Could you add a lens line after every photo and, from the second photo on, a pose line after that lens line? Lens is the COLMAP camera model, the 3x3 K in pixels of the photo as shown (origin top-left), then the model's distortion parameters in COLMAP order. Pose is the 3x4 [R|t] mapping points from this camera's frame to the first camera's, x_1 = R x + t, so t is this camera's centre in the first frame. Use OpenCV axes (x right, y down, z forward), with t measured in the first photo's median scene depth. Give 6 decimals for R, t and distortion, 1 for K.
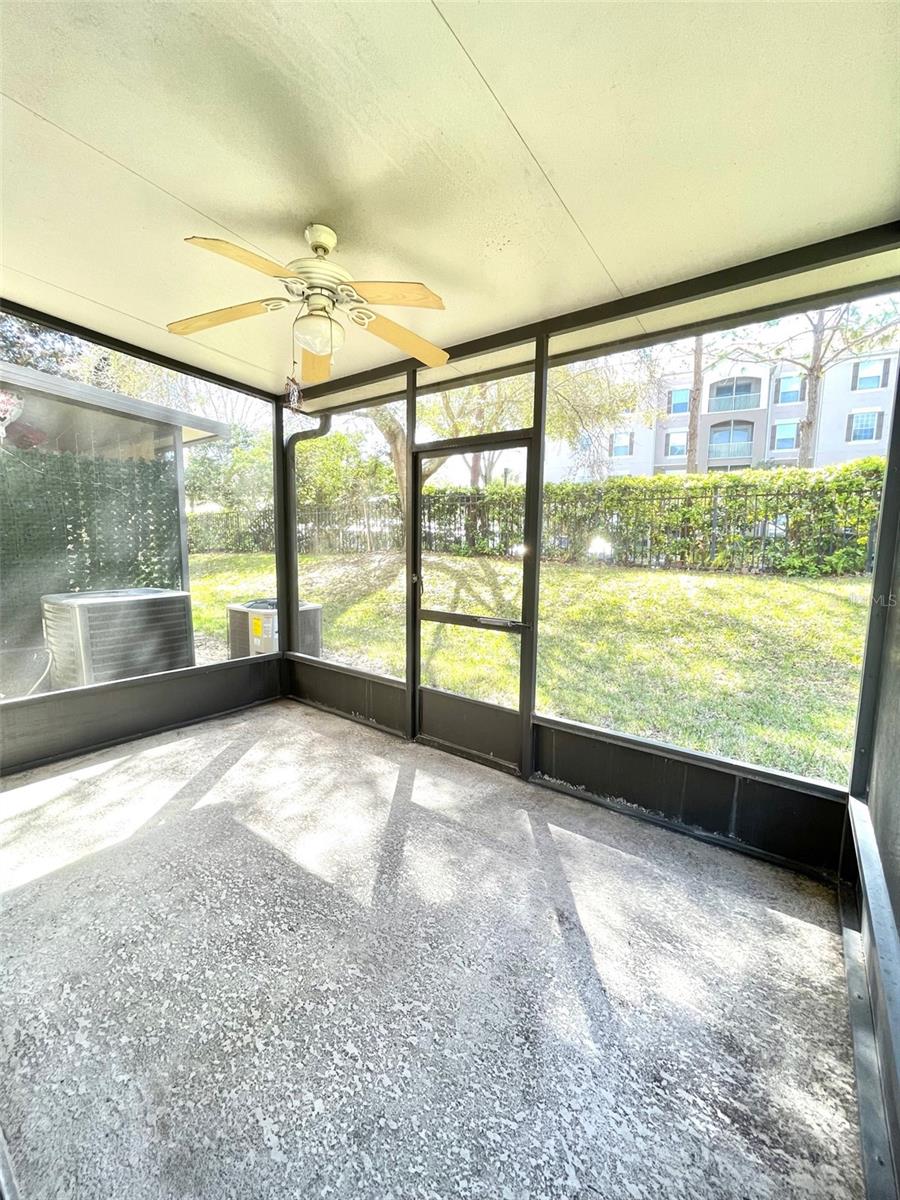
lens RADIAL K [[486.4, 0, 452.5], [0, 486.4, 596.0], [0, 0, 1]] dist [-0.000577, -0.001641]
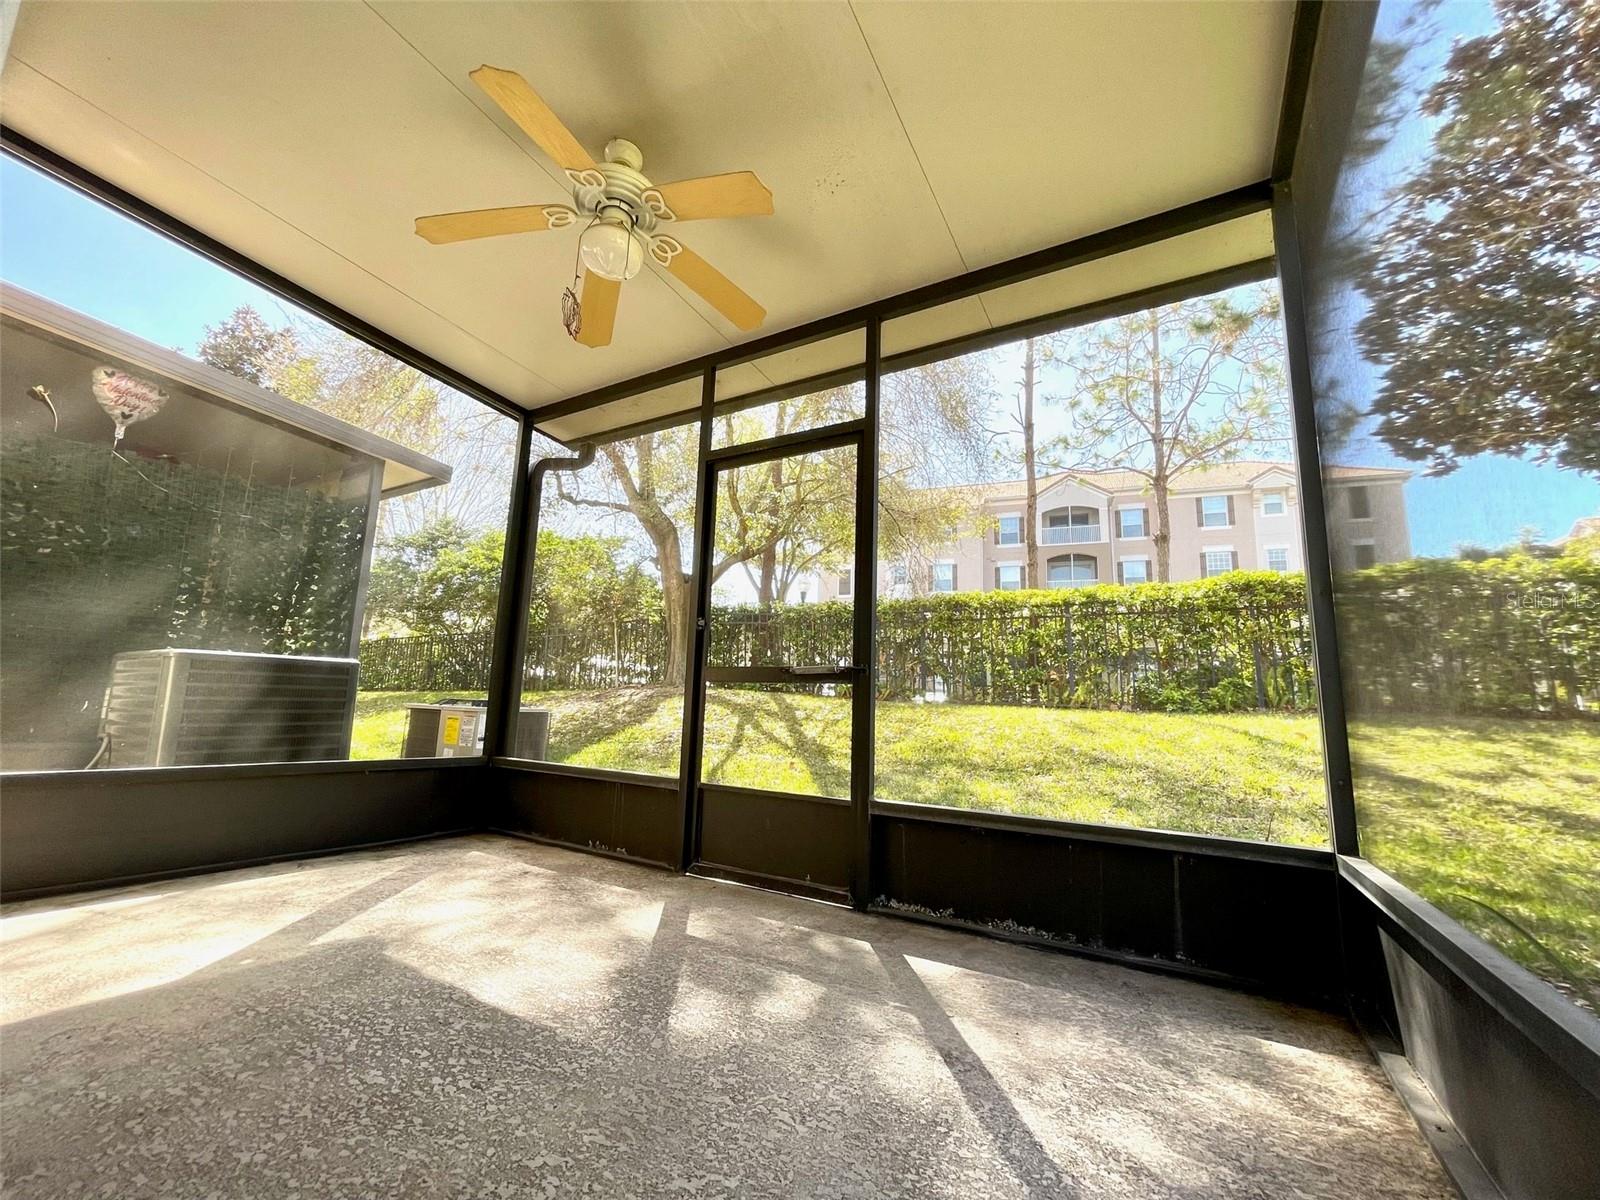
lens RADIAL K [[648.5, 0, 797.0], [0, 648.5, 601.9], [0, 0, 1]] dist [-0.000577, -0.001641]
pose [[0.993963, 0.036843, 0.103348, -0.043094], [-0.007270, 0.961980, -0.273022, 0.228383], [-0.109478, 0.270623, 0.956440, 0.070160]]
